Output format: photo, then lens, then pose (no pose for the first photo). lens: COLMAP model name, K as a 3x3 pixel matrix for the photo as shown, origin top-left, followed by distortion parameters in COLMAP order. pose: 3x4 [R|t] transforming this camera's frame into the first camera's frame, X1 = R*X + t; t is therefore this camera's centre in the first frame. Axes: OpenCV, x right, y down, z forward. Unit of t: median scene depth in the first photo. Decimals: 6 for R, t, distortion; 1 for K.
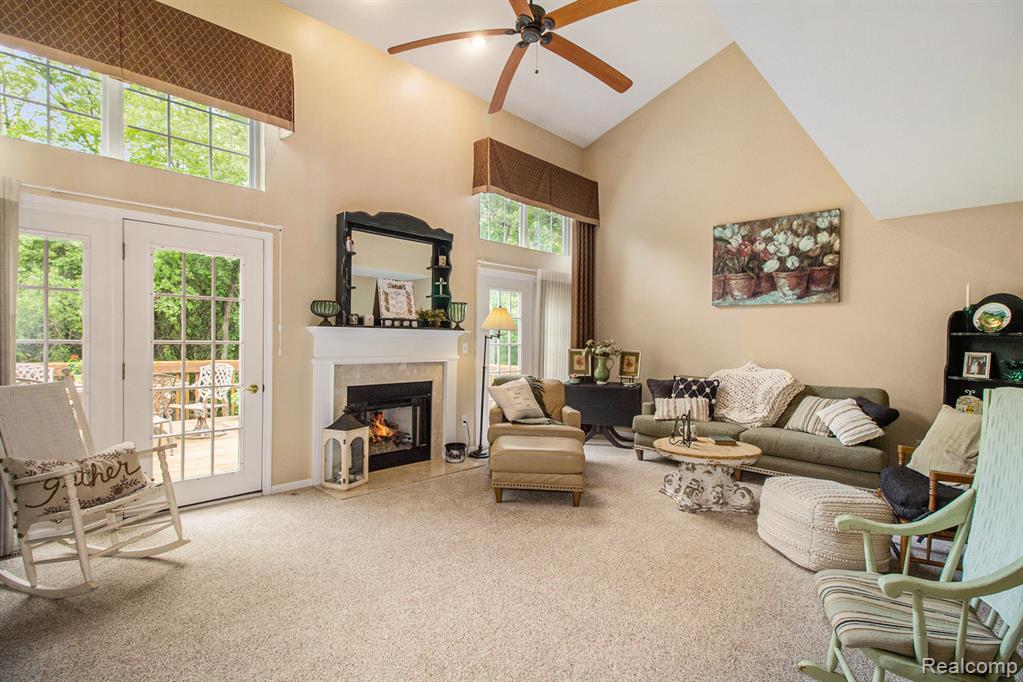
lens RADIAL K [[496.7, 0, 520.7], [0, 496.7, 338.3], [0, 0, 1]] dist [0.008141, -0.011838]
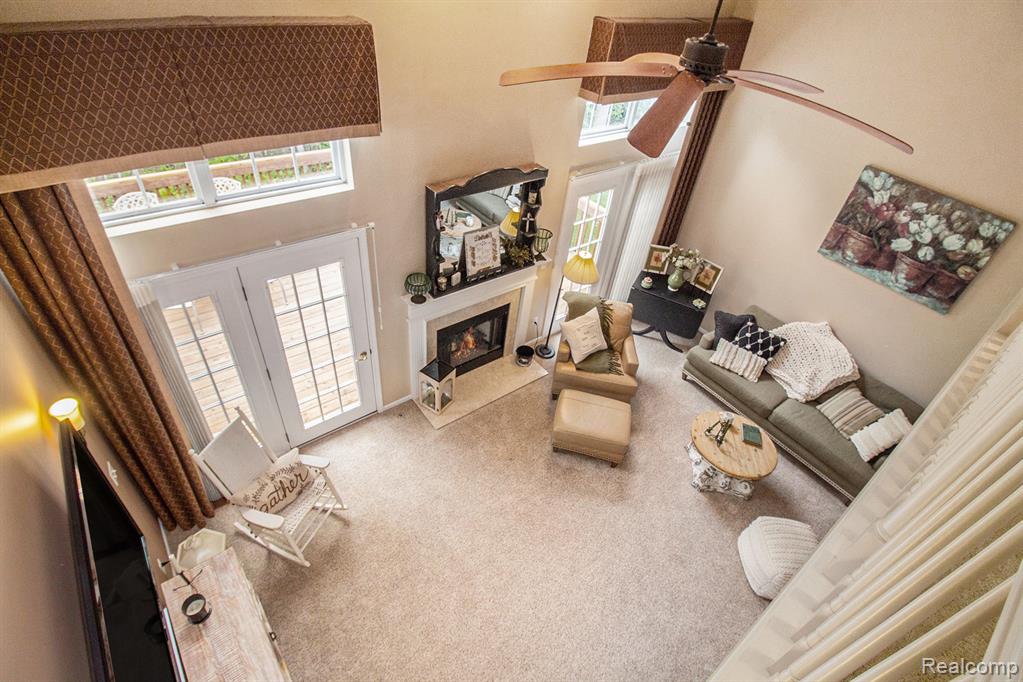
lens RADIAL K [[496.7, 0, 520.2], [0, 496.7, 353.6], [0, 0, 1]] dist [0.008141, -0.011838]
pose [[0.984216, 0.170577, -0.047136, -0.089147], [-0.100236, 0.756834, 0.645875, -0.532534], [0.145845, -0.630956, 0.761987, 0.122096]]
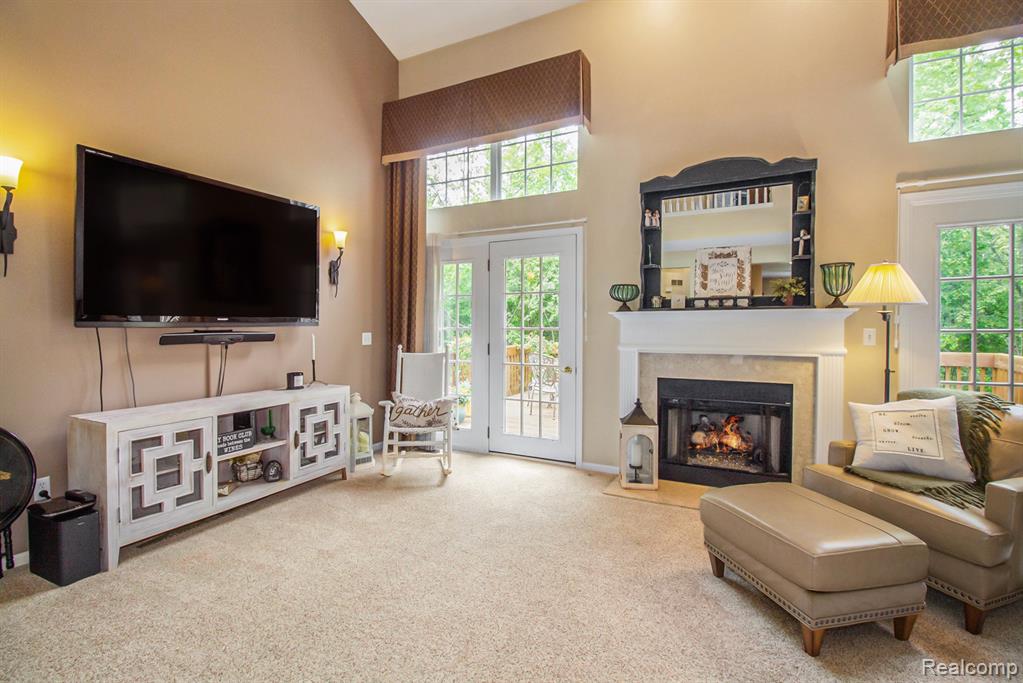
lens RADIAL K [[496.7, 0, 524.6], [0, 496.7, 341.5], [0, 0, 1]] dist [0.008141, -0.011838]
pose [[0.249775, 0.014152, -0.968200, 0.398096], [0.005595, 0.999855, 0.016059, 0.014297], [0.968288, -0.009428, 0.249660, 0.479443]]
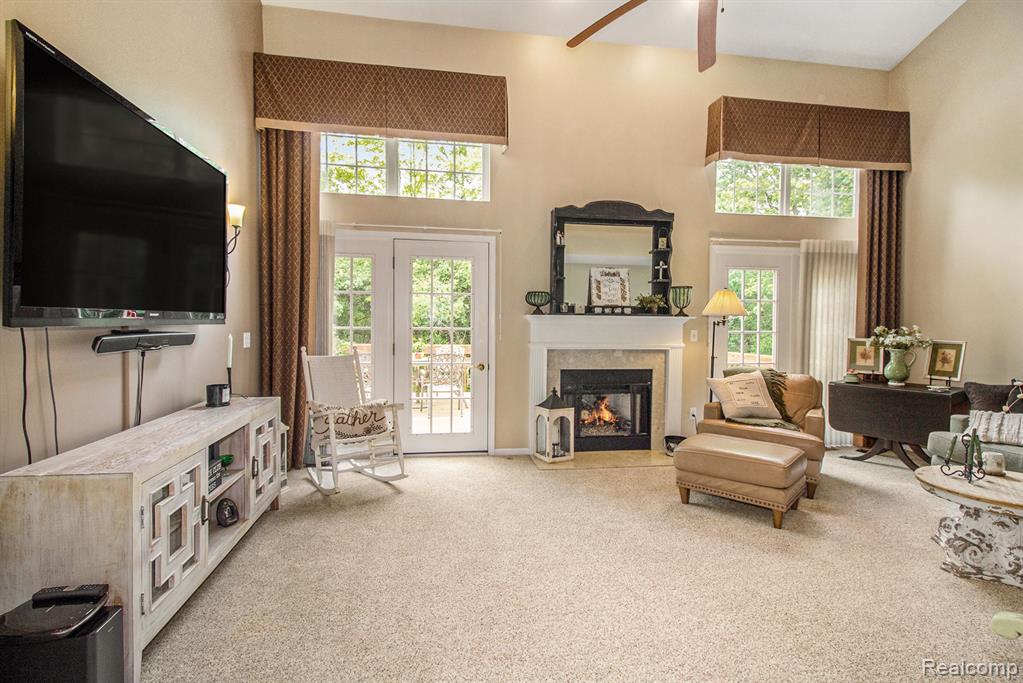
lens RADIAL K [[496.7, 0, 505.7], [0, 496.7, 344.5], [0, 0, 1]] dist [0.008141, -0.011838]
pose [[0.785868, 0.017322, -0.618152, 0.199326], [0.002611, 0.999506, 0.031327, 0.006845], [0.618389, -0.026233, 0.785434, 0.065647]]
